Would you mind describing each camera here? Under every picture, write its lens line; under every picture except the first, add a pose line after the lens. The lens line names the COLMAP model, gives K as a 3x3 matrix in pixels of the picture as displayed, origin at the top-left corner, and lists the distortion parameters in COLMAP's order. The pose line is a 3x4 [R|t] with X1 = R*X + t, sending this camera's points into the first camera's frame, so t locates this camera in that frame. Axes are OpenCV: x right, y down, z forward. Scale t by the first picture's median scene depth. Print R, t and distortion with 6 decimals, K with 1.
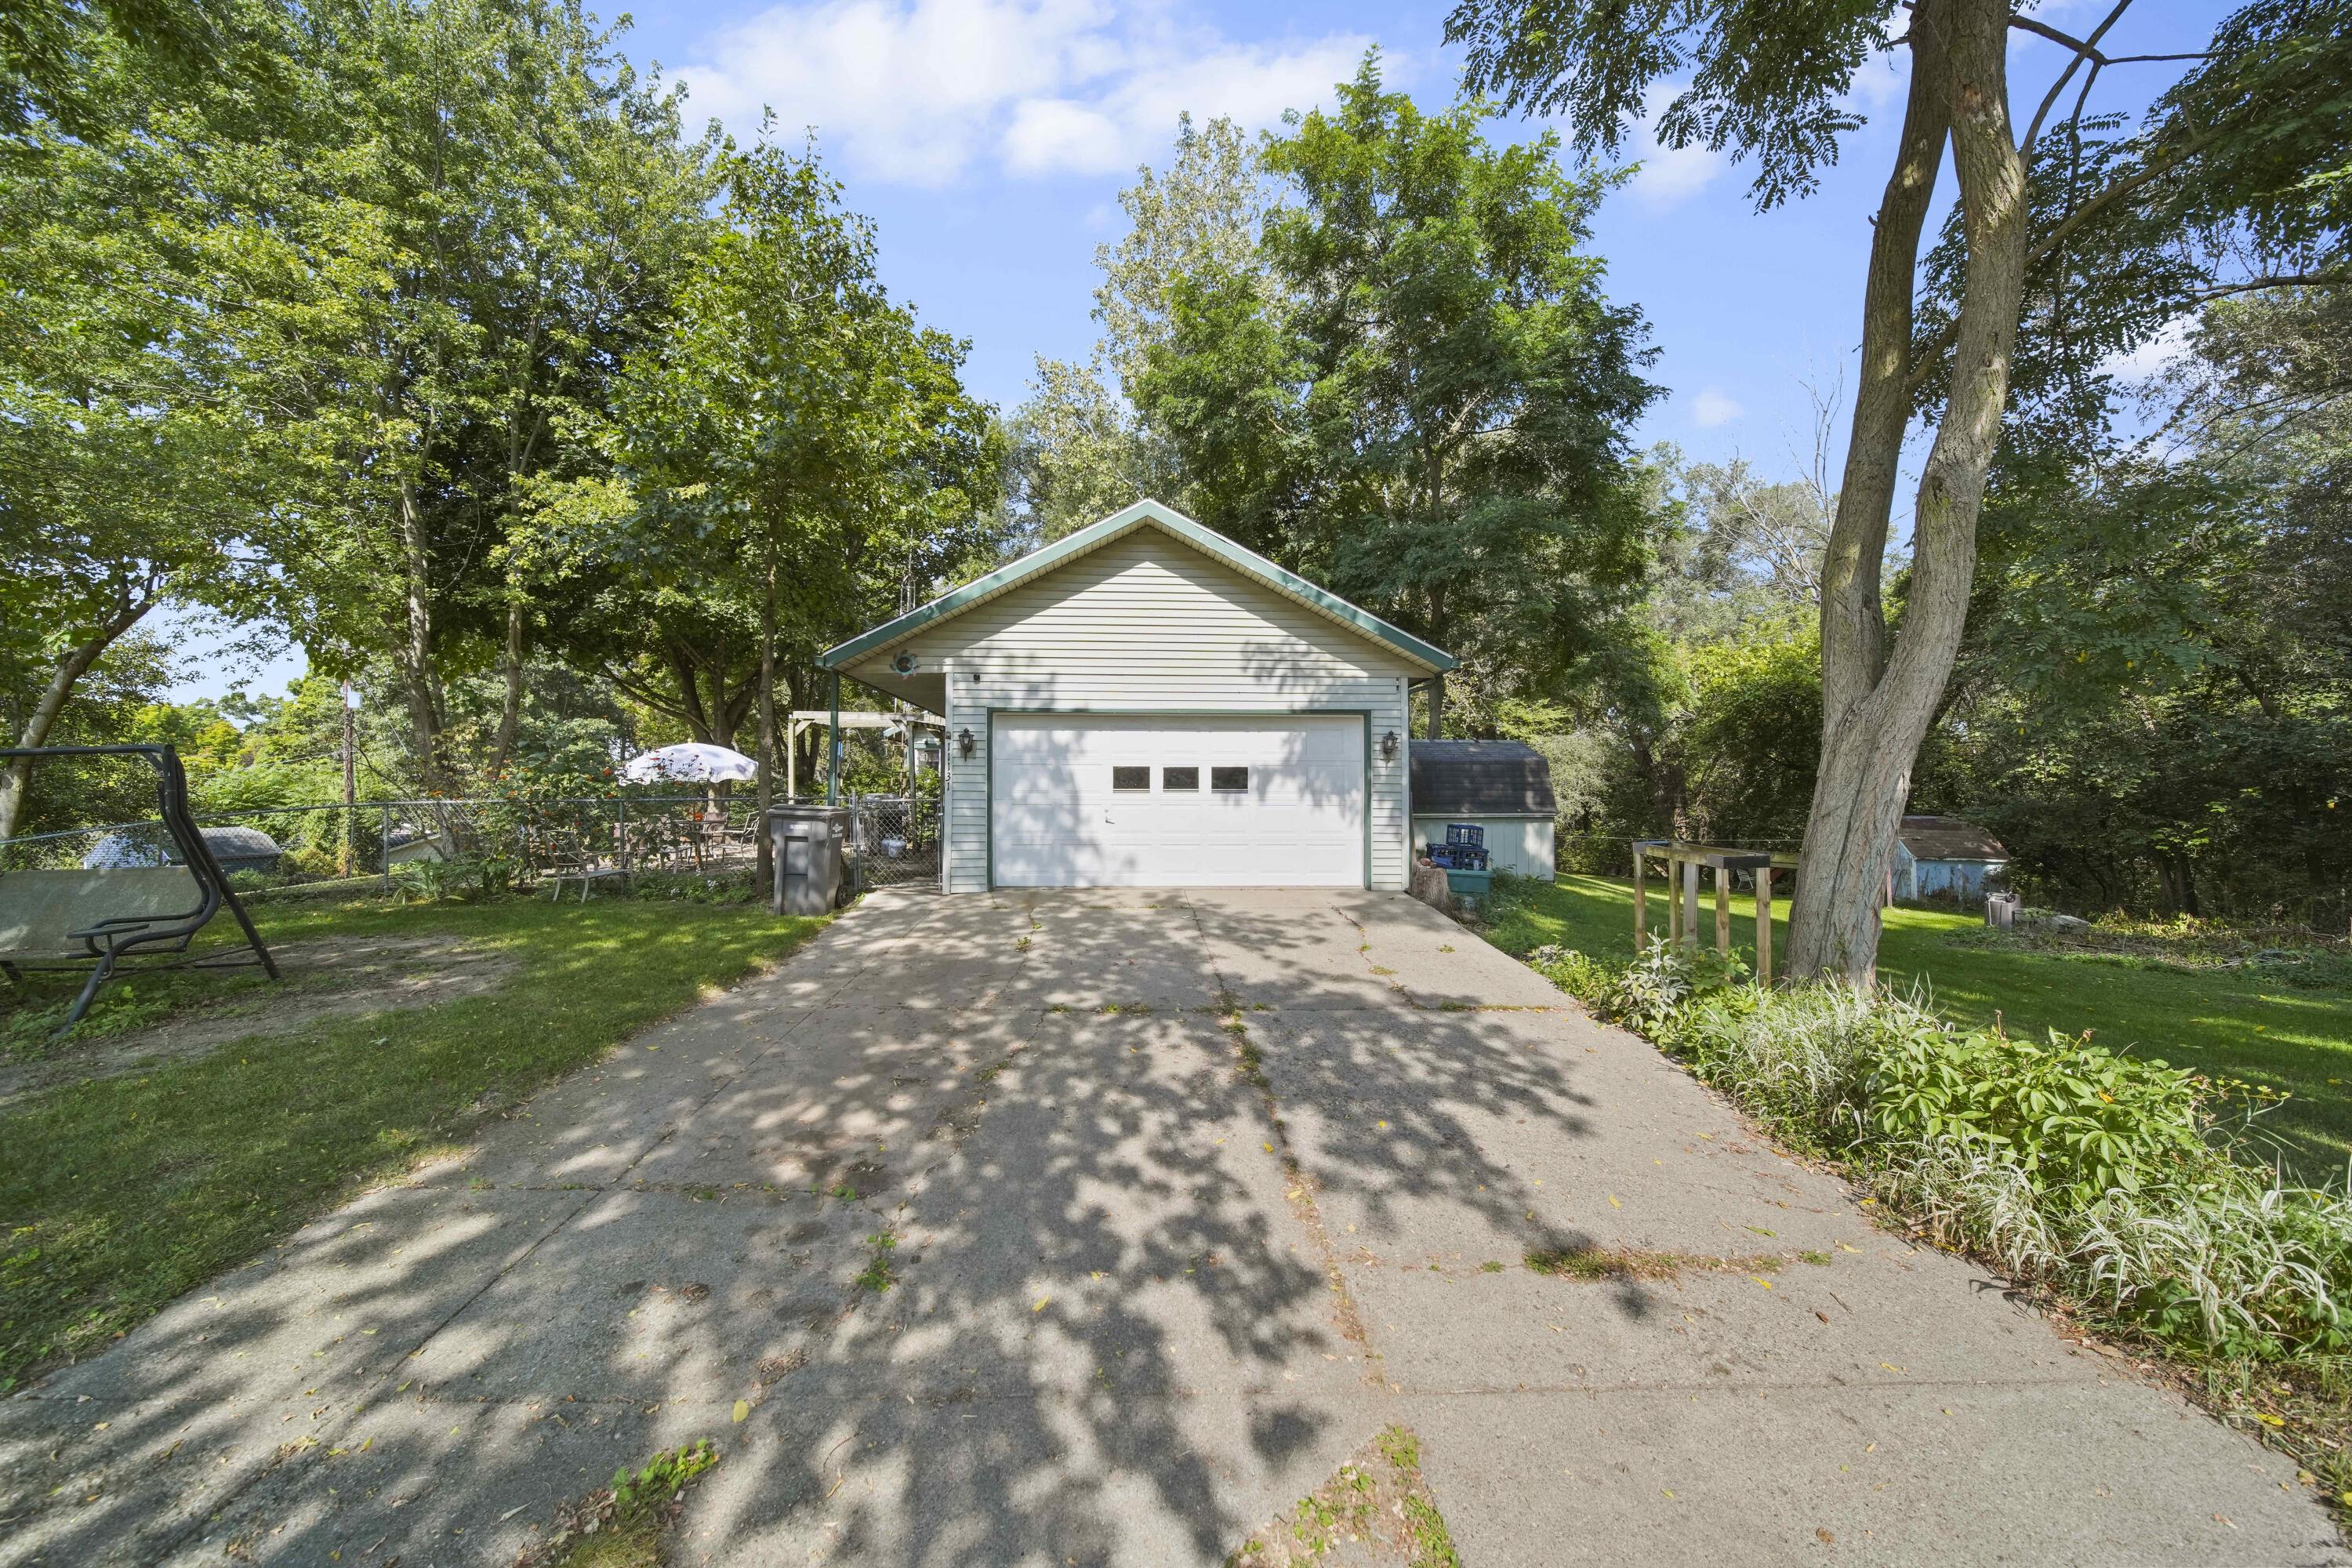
lens RADIAL K [[835.2, 0, 1166.5], [0, 835.2, 790.6], [0, 0, 1]] dist [-0.001058, -0.000243]
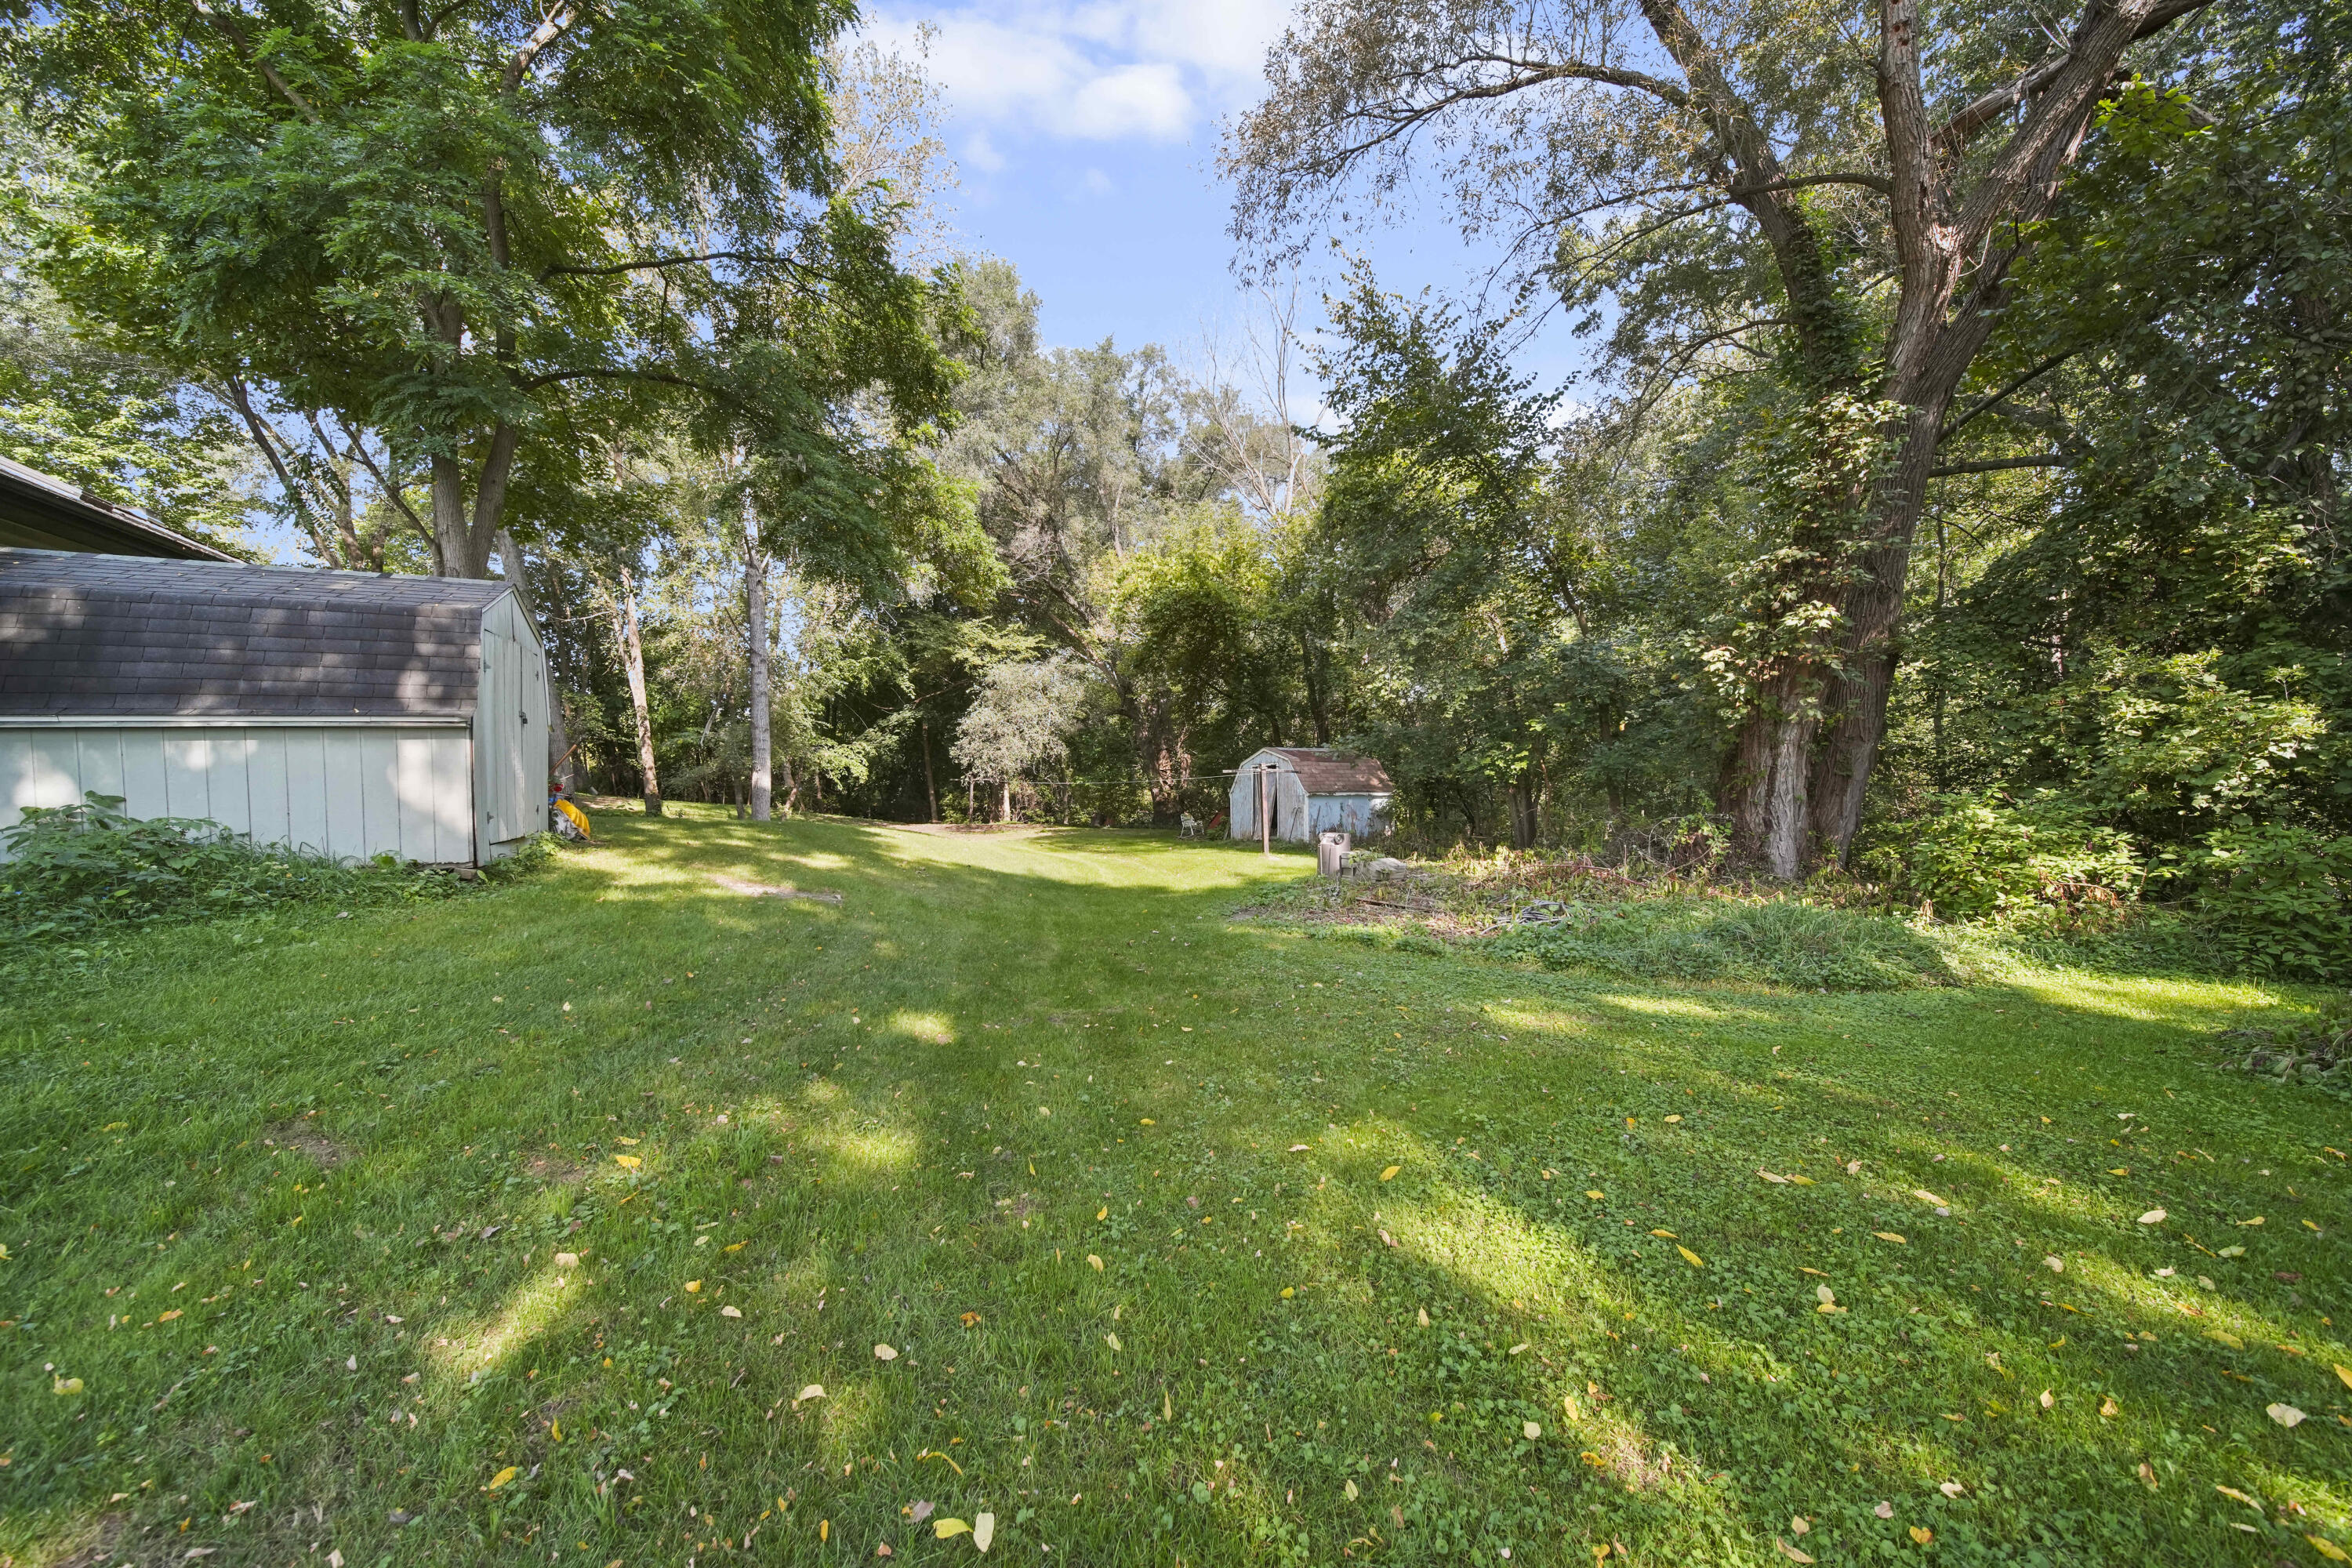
lens RADIAL K [[835.2, 0, 1166.5], [0, 835.2, 790.6], [0, 0, 1]] dist [-0.001058, -0.000243]
pose [[0.914191, -0.030525, 0.404133, 0.406762], [0.010868, 0.998647, 0.050846, 0.030907], [-0.405139, -0.042091, 0.913286, 0.257878]]
